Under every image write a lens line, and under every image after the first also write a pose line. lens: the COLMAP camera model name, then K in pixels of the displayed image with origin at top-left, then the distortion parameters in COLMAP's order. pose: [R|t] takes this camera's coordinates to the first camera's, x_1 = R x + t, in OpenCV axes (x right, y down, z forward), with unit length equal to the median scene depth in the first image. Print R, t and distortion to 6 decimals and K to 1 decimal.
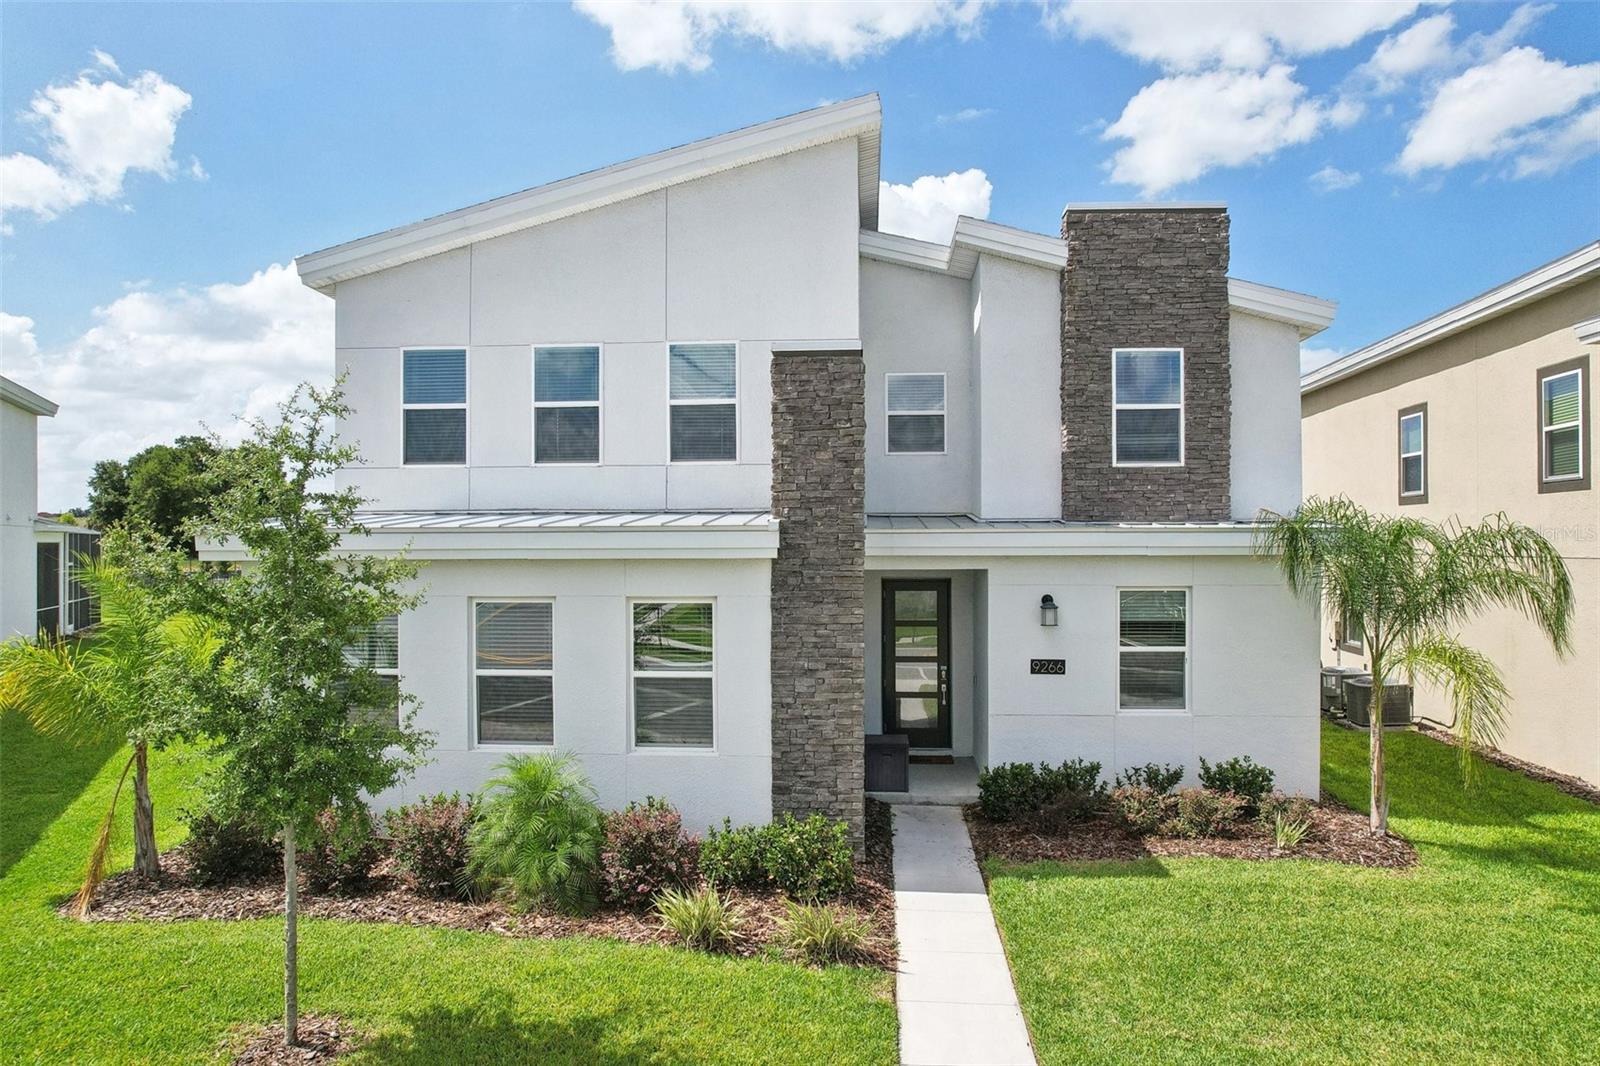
lens RADIAL K [[1052.7, 0, 793.3], [0, 1052.7, 535.2], [0, 0, 1]] dist [-0.078709, 0.056045]
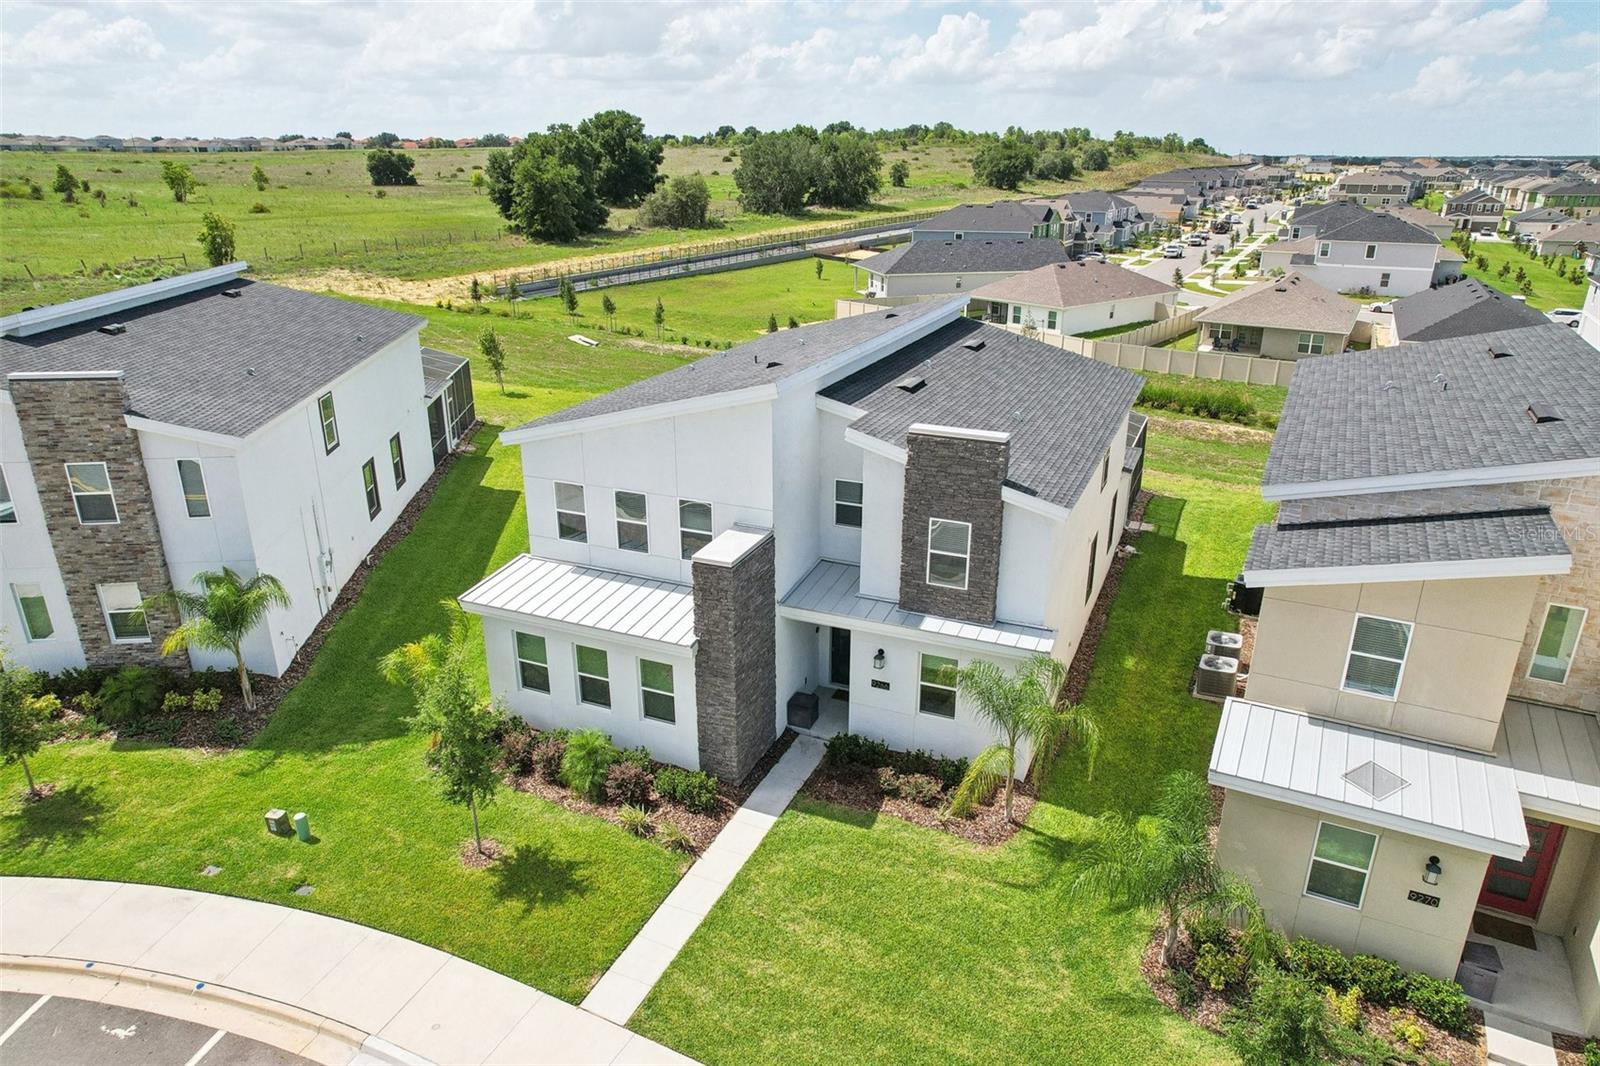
lens RADIAL K [[1052.7, 0, 793.3], [0, 1052.7, 535.2], [0, 0, 1]] dist [-0.078709, 0.056045]
pose [[0.939541, 0.119586, -0.320878, 0.766756], [0.006592, 0.930551, 0.366103, -0.912987], [0.342374, -0.346084, 0.873502, -0.632140]]
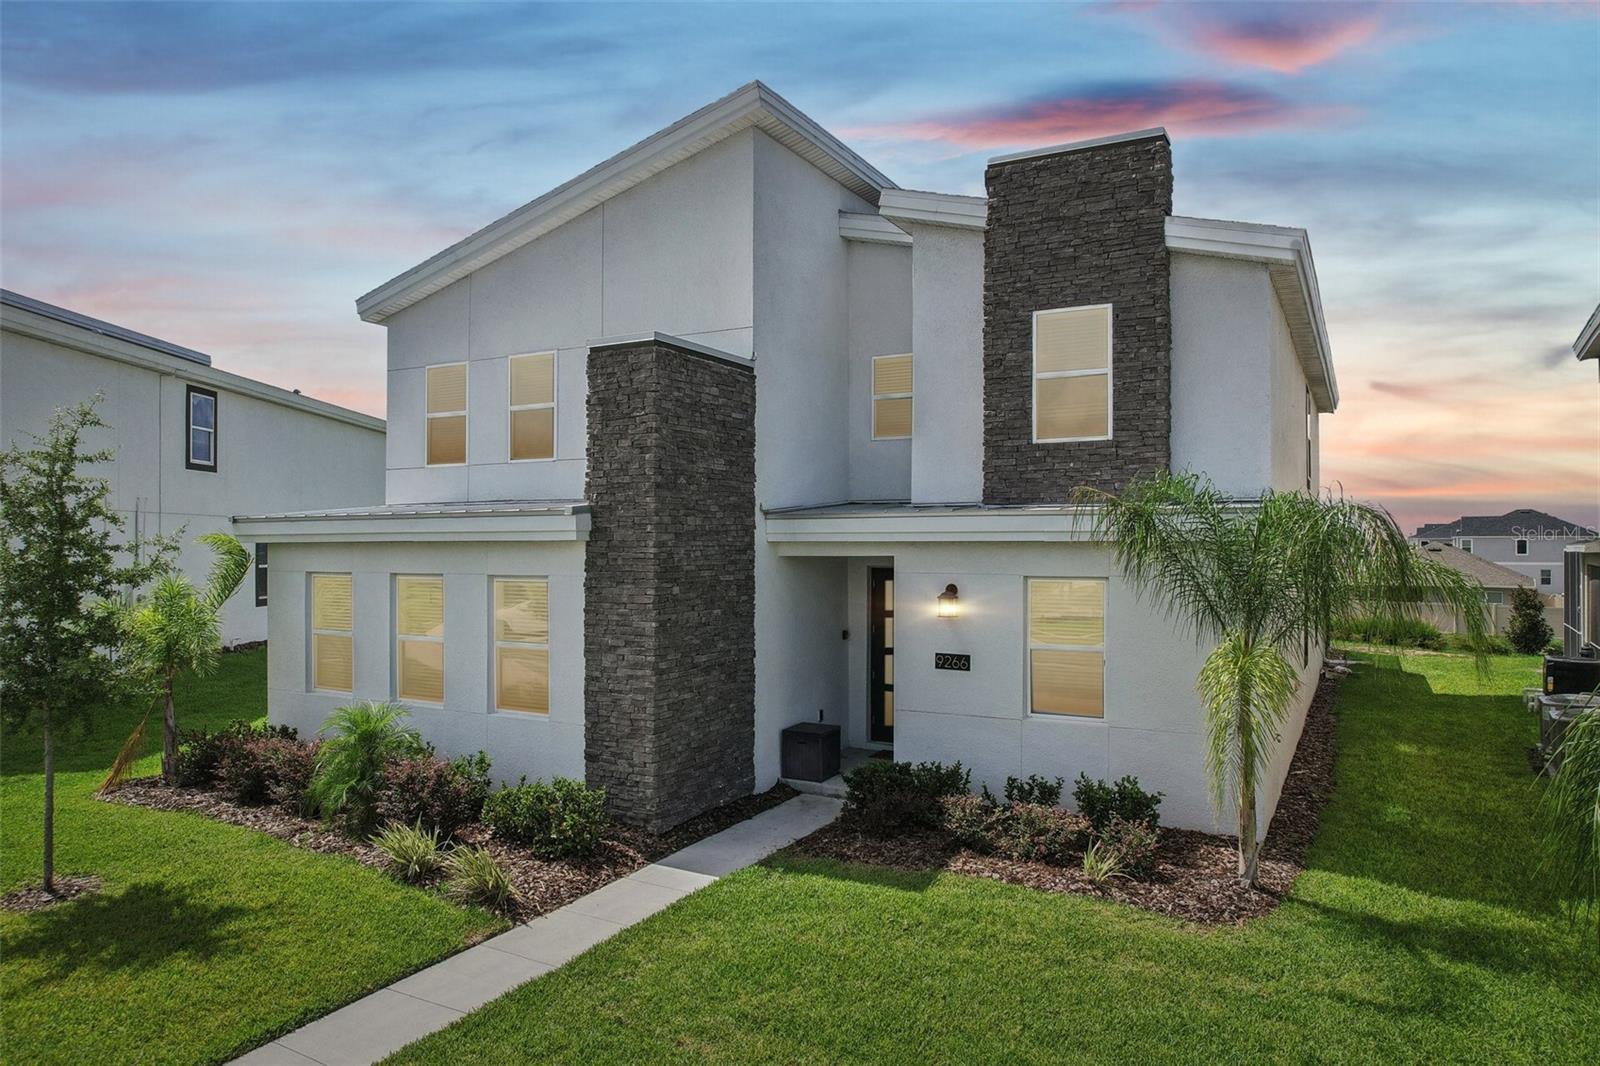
lens RADIAL K [[1052.7, 0, 793.3], [0, 1052.7, 535.2], [0, 0, 1]] dist [-0.078709, 0.056045]
pose [[0.904348, -0.001376, -0.426794, 0.604786], [0.001395, 0.999999, -0.000269, 0.016249], [0.426794, -0.000352, 0.904349, 0.117740]]
